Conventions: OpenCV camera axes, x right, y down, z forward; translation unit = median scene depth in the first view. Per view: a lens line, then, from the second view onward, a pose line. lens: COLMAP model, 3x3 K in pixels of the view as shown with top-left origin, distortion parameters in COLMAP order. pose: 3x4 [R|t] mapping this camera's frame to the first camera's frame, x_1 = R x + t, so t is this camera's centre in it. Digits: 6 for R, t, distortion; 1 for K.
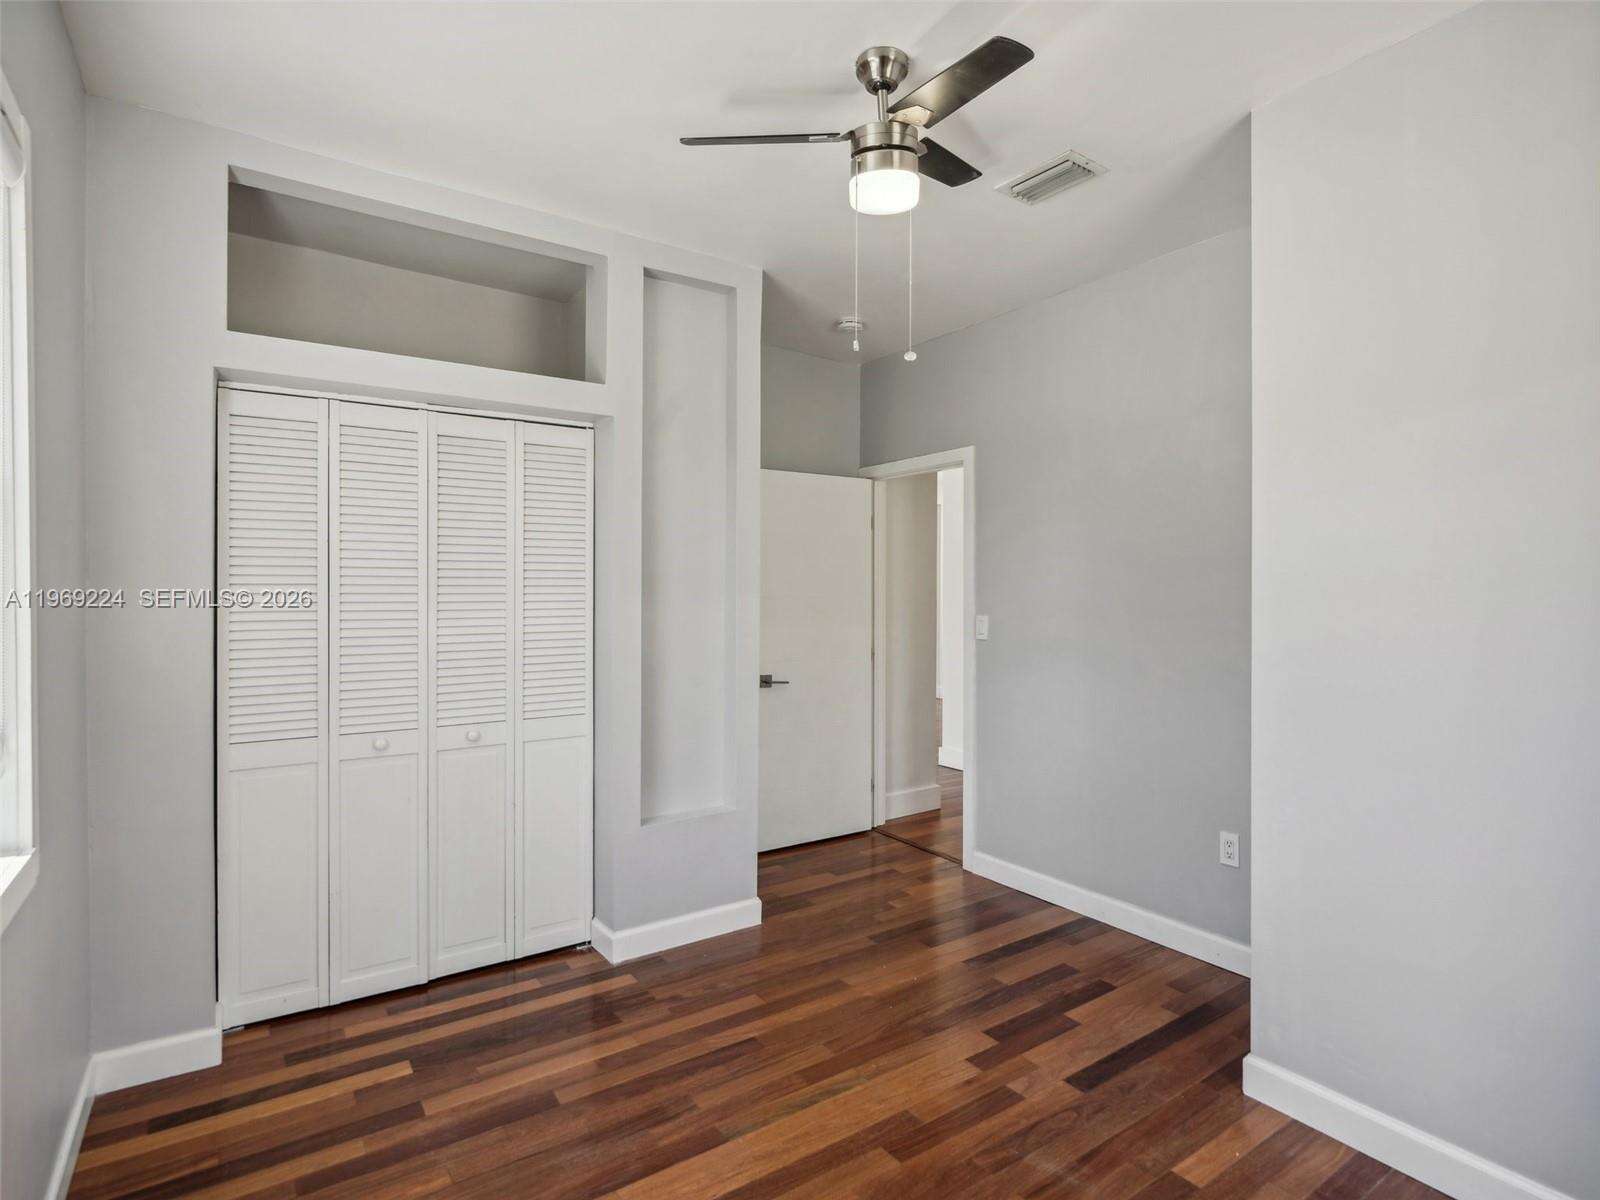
lens RADIAL K [[822.4, 0, 800.6], [0, 822.4, 589.5], [0, 0, 1]] dist [-0.005630, 0.003284]
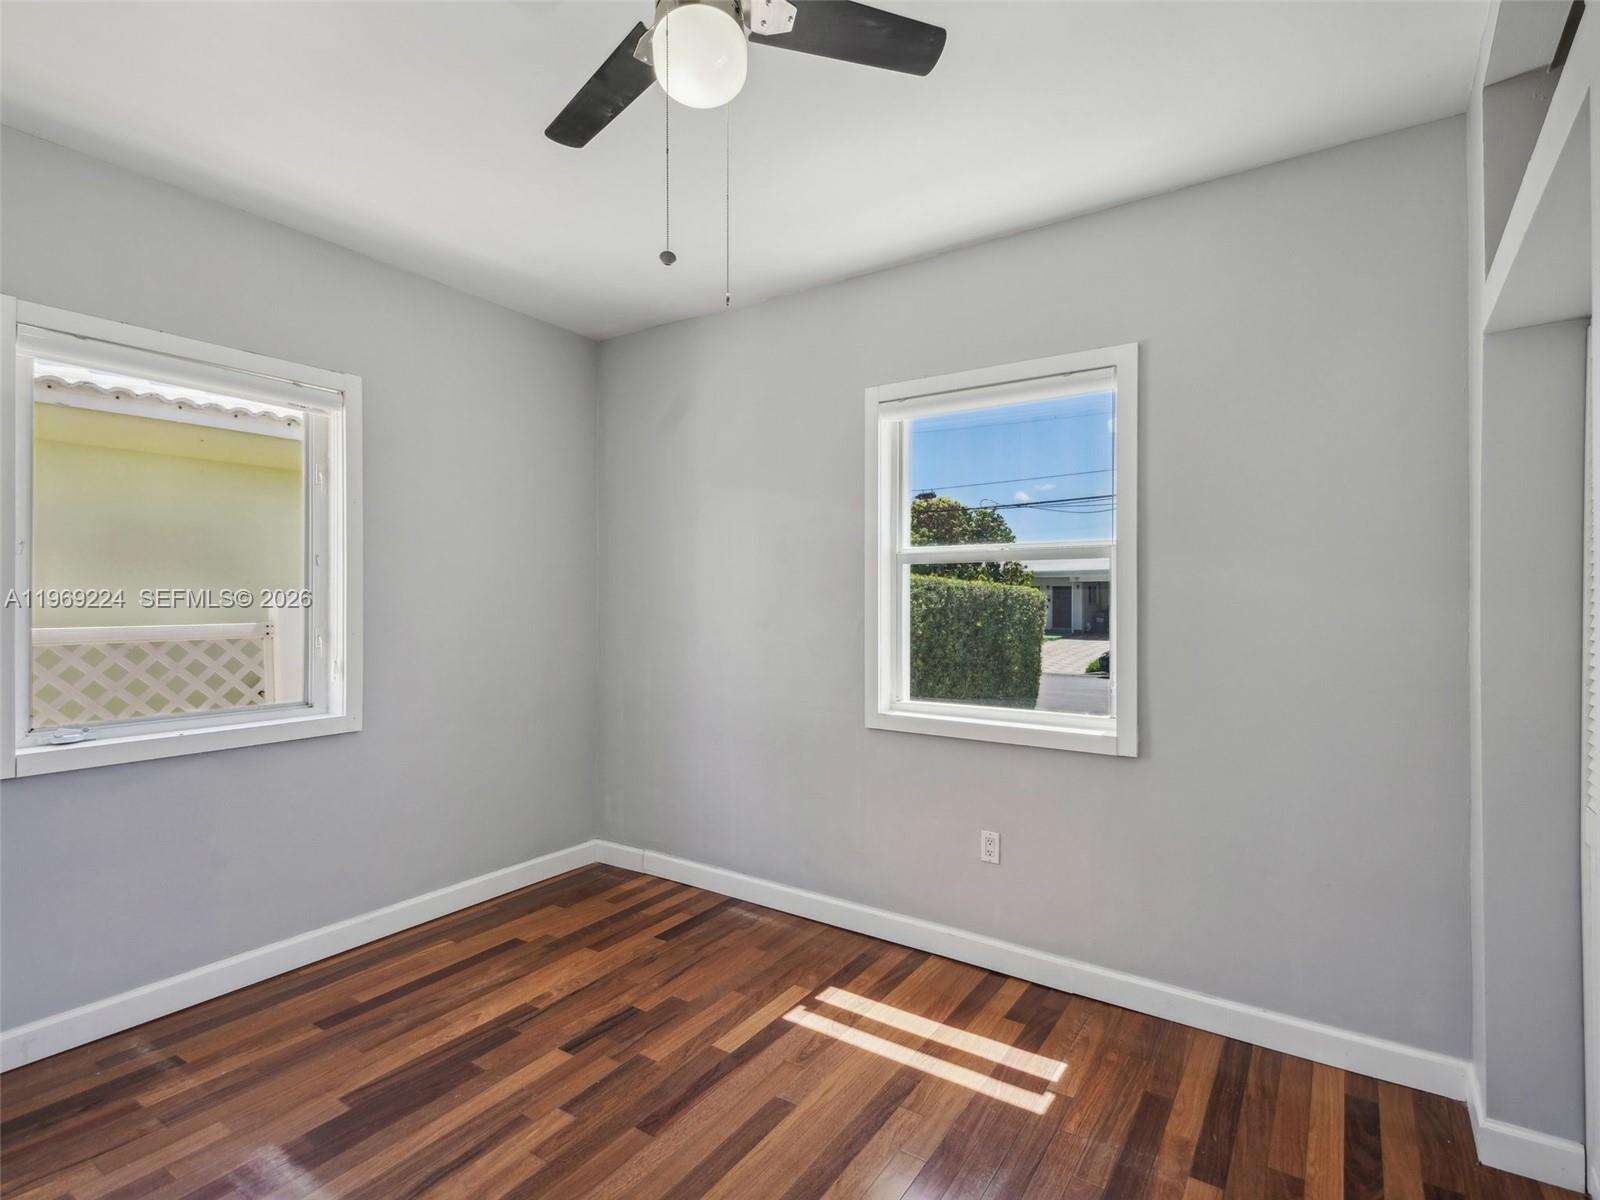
lens RADIAL K [[805.5, 0, 778.5], [0, 805.5, 585.9], [0, 0, 1]] dist [0.051759, -0.018421]
pose [[-0.937686, -0.008216, -0.347386, 0.228834], [-0.003587, 0.999896, -0.013968, 0.000979], [0.347464, -0.011852, -0.937618, 1.332603]]
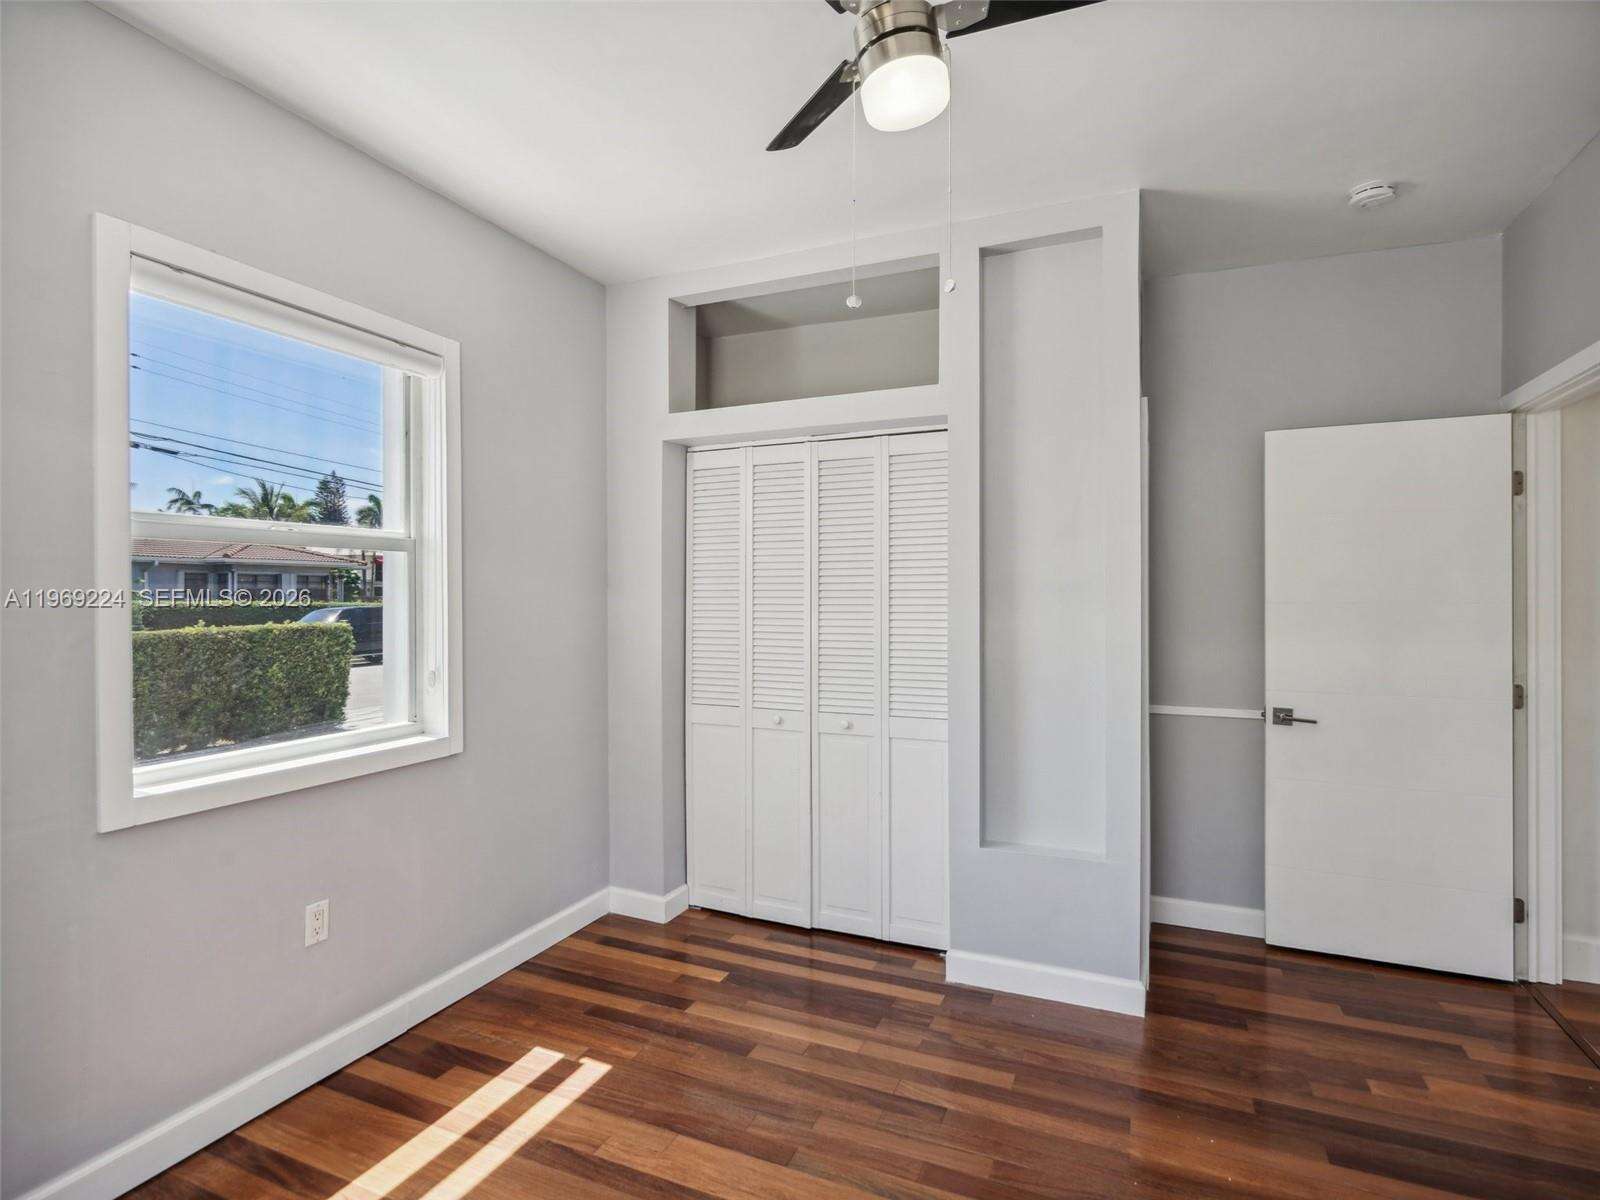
lens RADIAL K [[822.4, 0, 800.6], [0, 822.4, 589.5], [0, 0, 1]] dist [-0.005630, 0.003284]
pose [[0.524484, -0.008260, -0.851380, 0.558558], [0.004020, 0.999966, -0.007225, 0.002325], [0.851411, 0.000367, 0.524499, 0.382117]]
